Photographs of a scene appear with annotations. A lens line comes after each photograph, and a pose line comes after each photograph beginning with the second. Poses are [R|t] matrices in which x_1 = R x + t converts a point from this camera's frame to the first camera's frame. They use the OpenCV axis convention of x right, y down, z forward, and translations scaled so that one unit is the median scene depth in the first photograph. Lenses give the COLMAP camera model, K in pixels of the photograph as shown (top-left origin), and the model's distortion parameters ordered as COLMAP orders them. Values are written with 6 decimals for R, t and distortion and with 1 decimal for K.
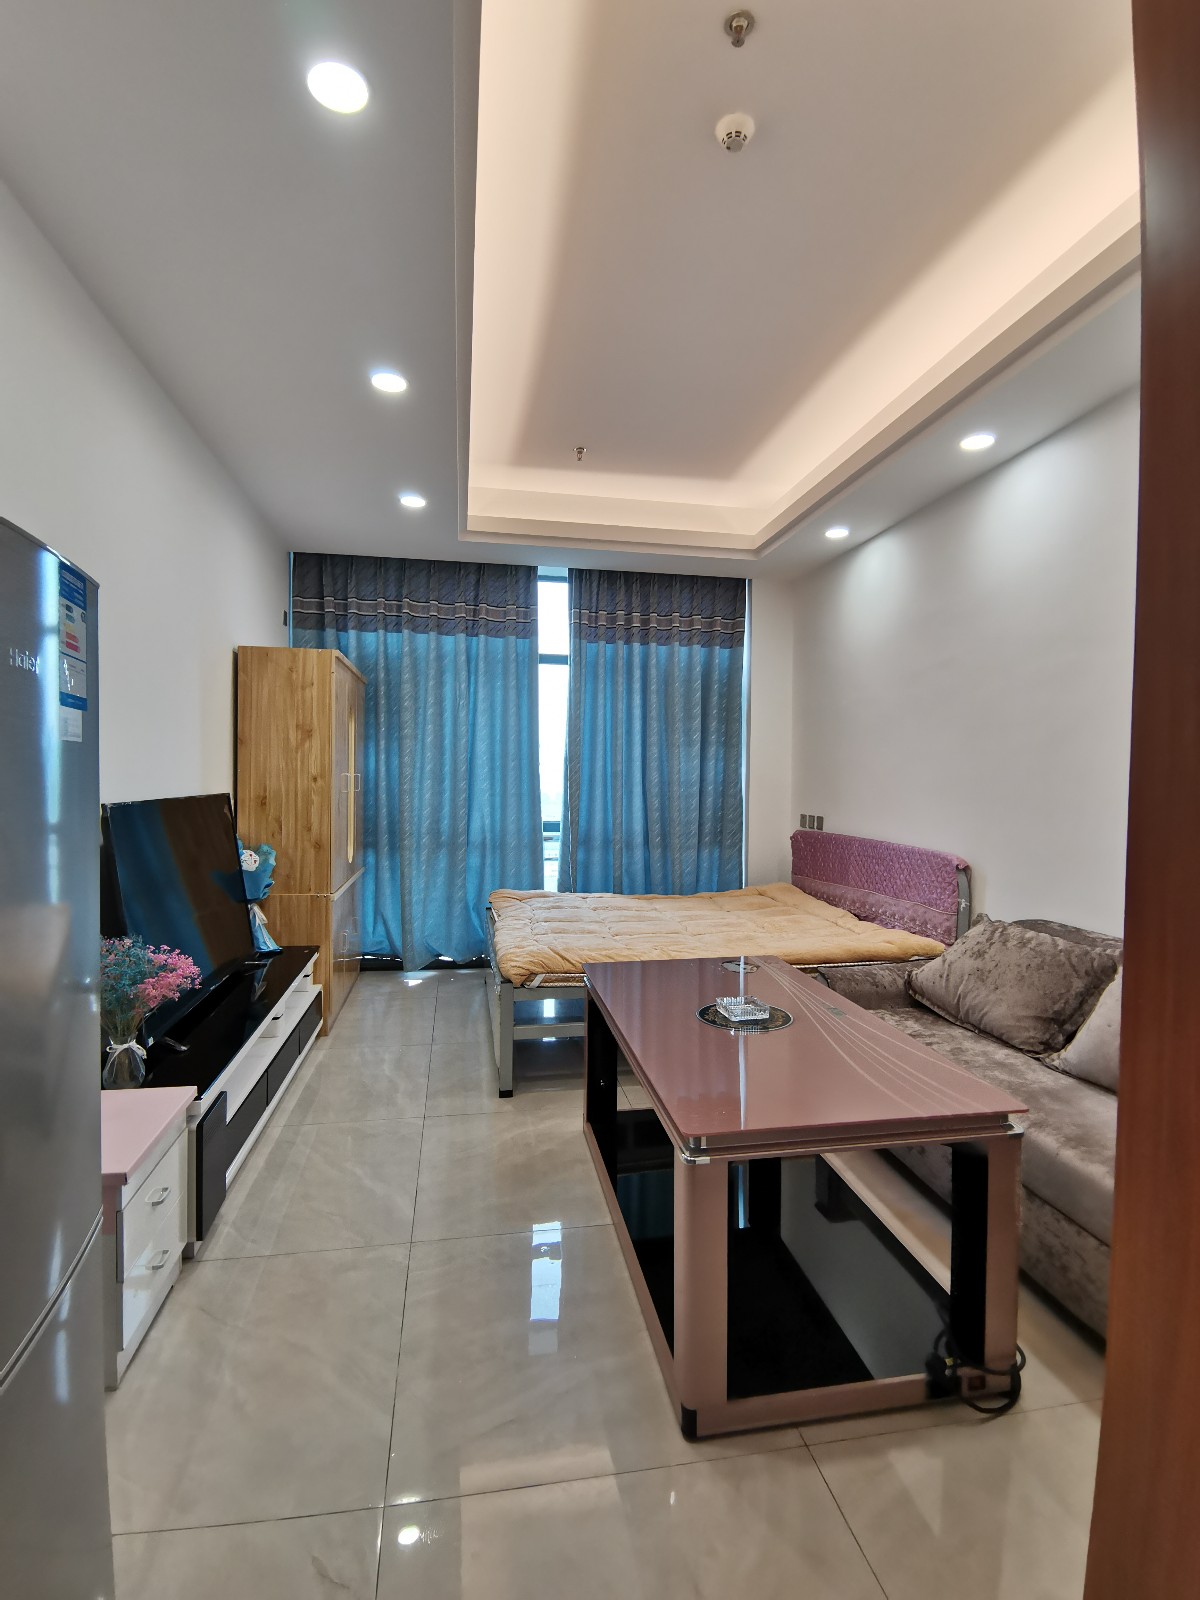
lens RADIAL K [[783.9, 0, 593.1], [0, 783.9, 799.0], [0, 0, 1]] dist [0.020413, -0.023082]
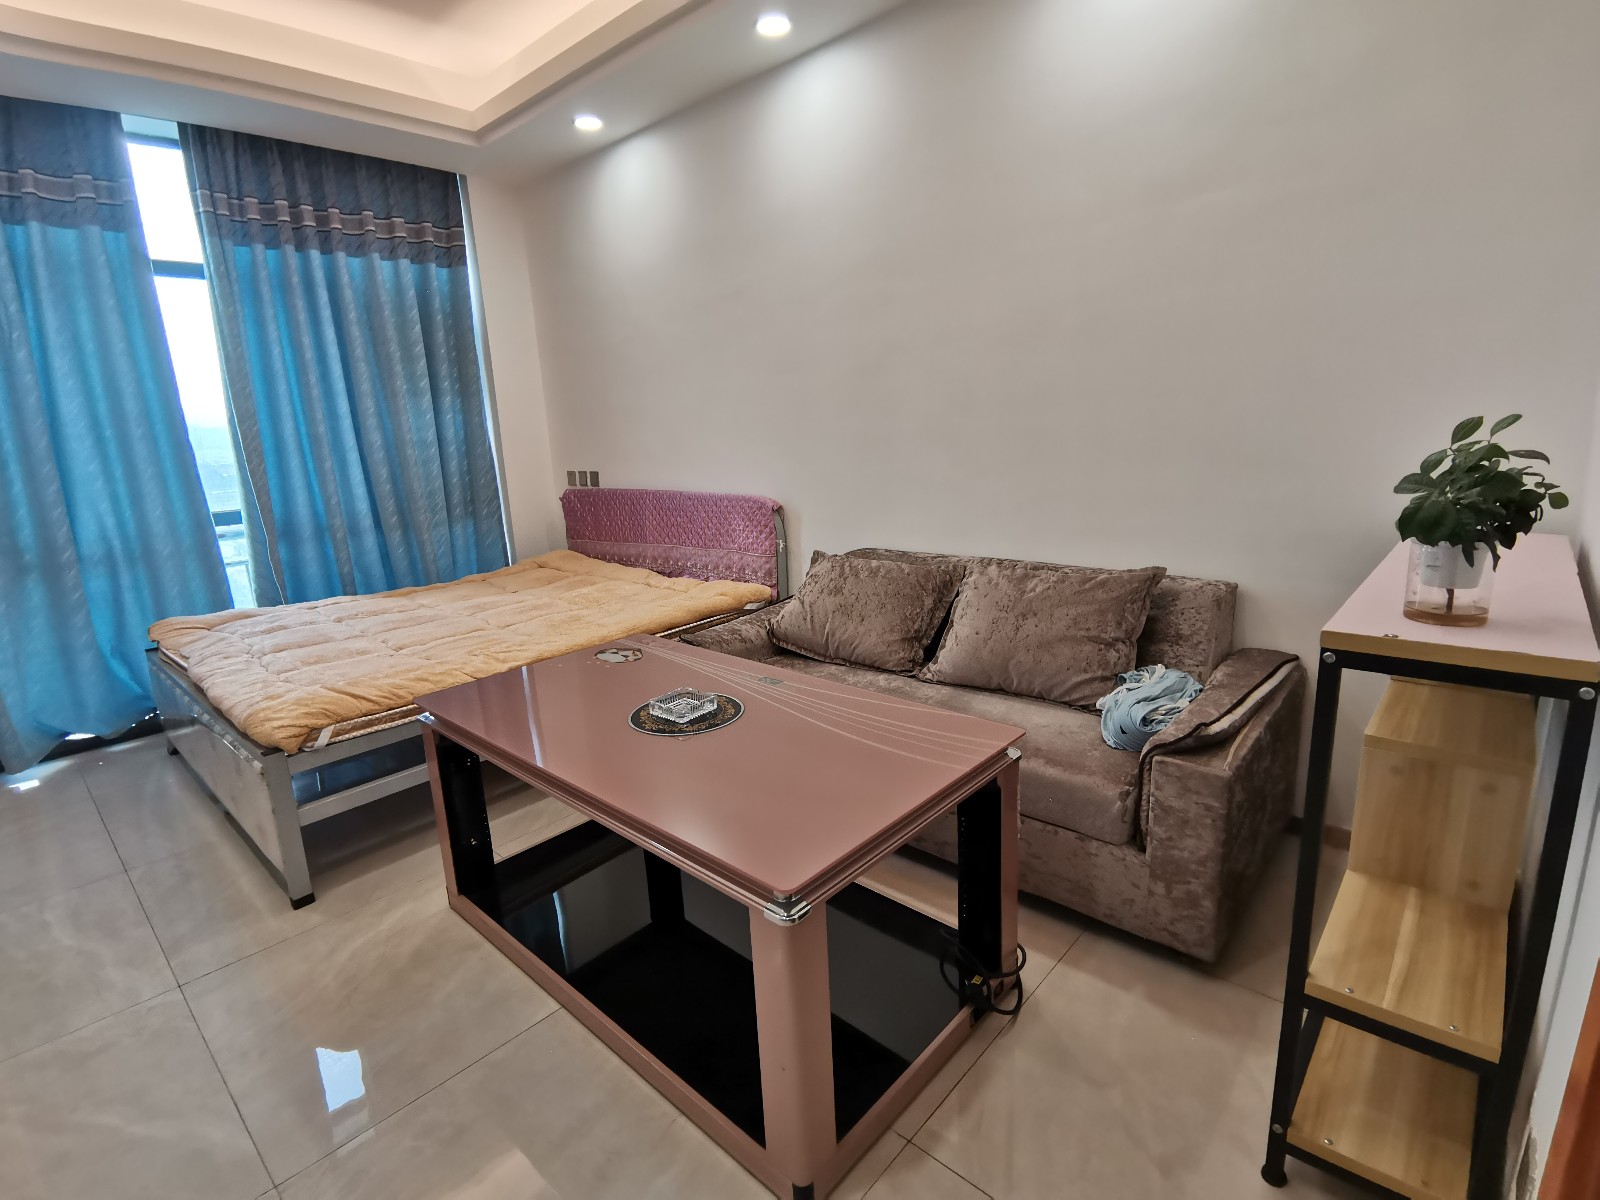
lens RADIAL K [[783.9, 0, 800.0], [0, 783.9, 600.0], [0, 0, 1]] dist [0.020413, -0.023082]
pose [[0.790175, -0.180932, 0.585566, -0.075958], [0.072683, 0.976352, 0.203600, 0.000044], [-0.608557, -0.118319, 0.784640, 0.126143]]
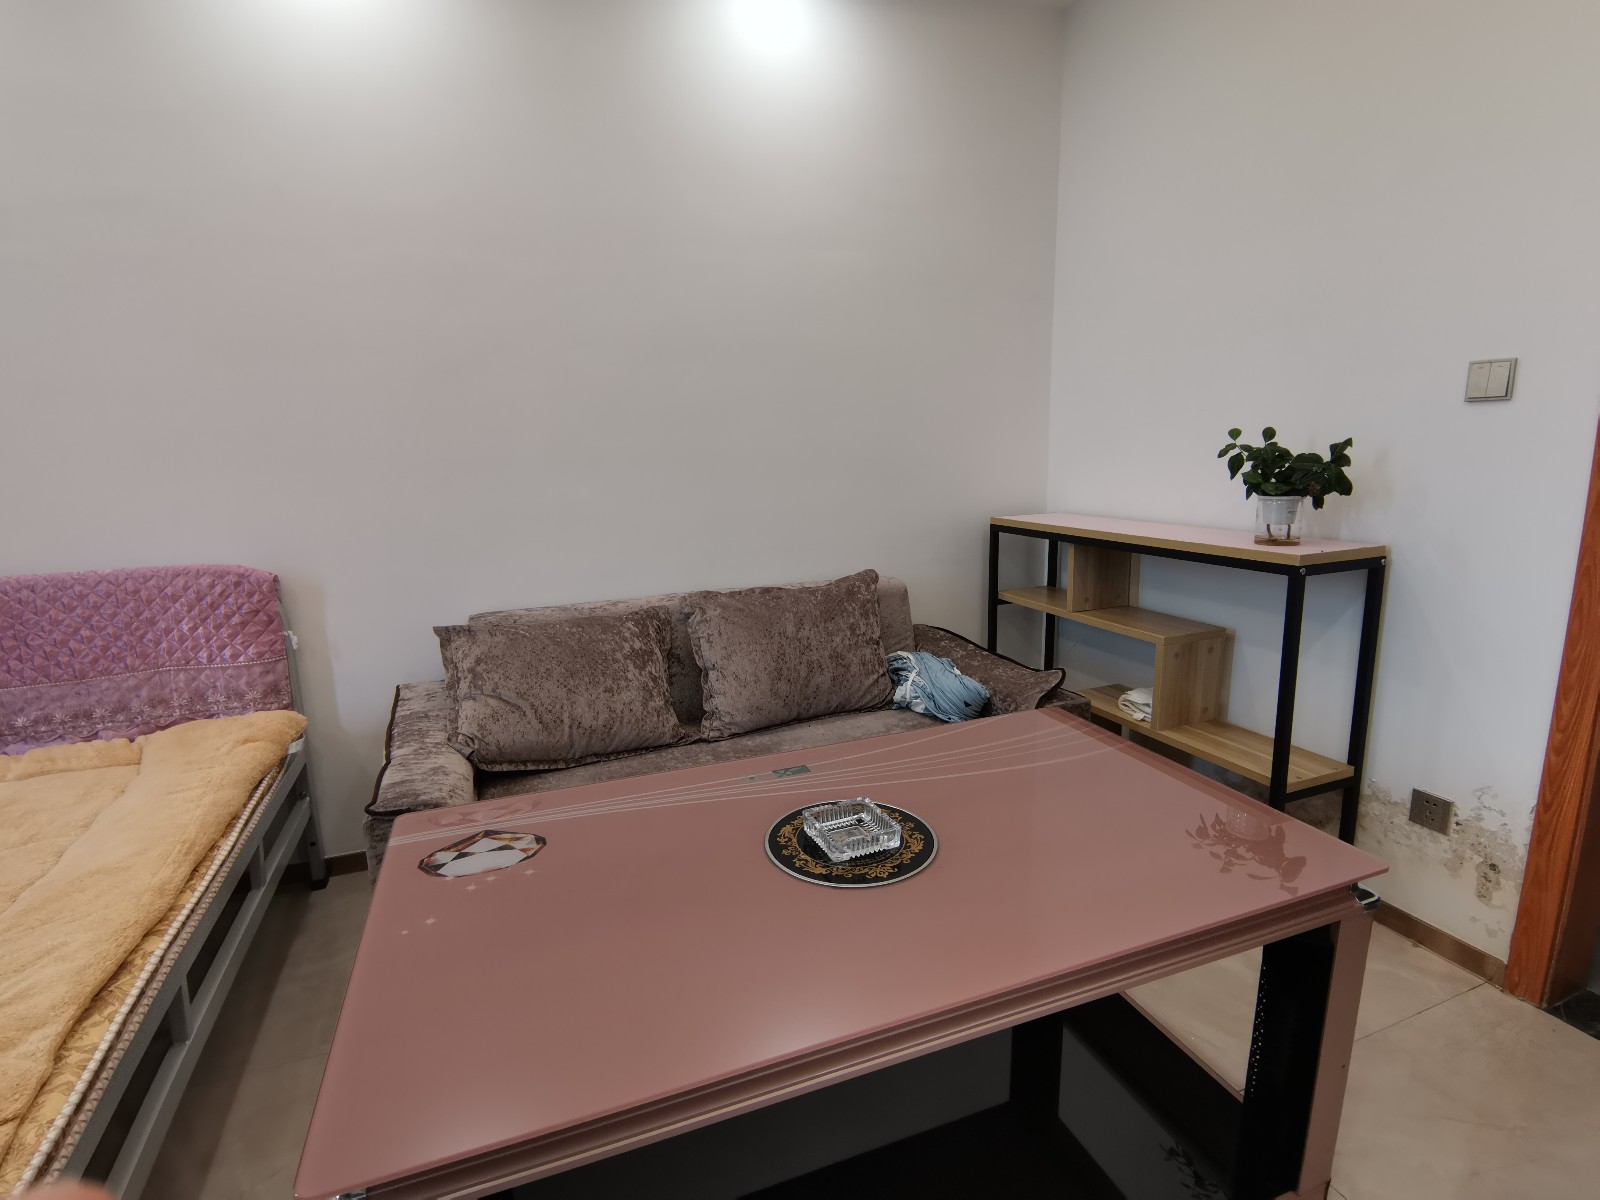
lens RADIAL K [[783.9, 0, 800.0], [0, 783.9, 600.0], [0, 0, 1]] dist [0.020413, -0.023082]
pose [[-0.190190, -0.199997, 0.961160, -0.127525], [0.055475, 0.975277, 0.213912, -0.002978], [-0.980179, 0.094004, -0.174392, 0.482182]]
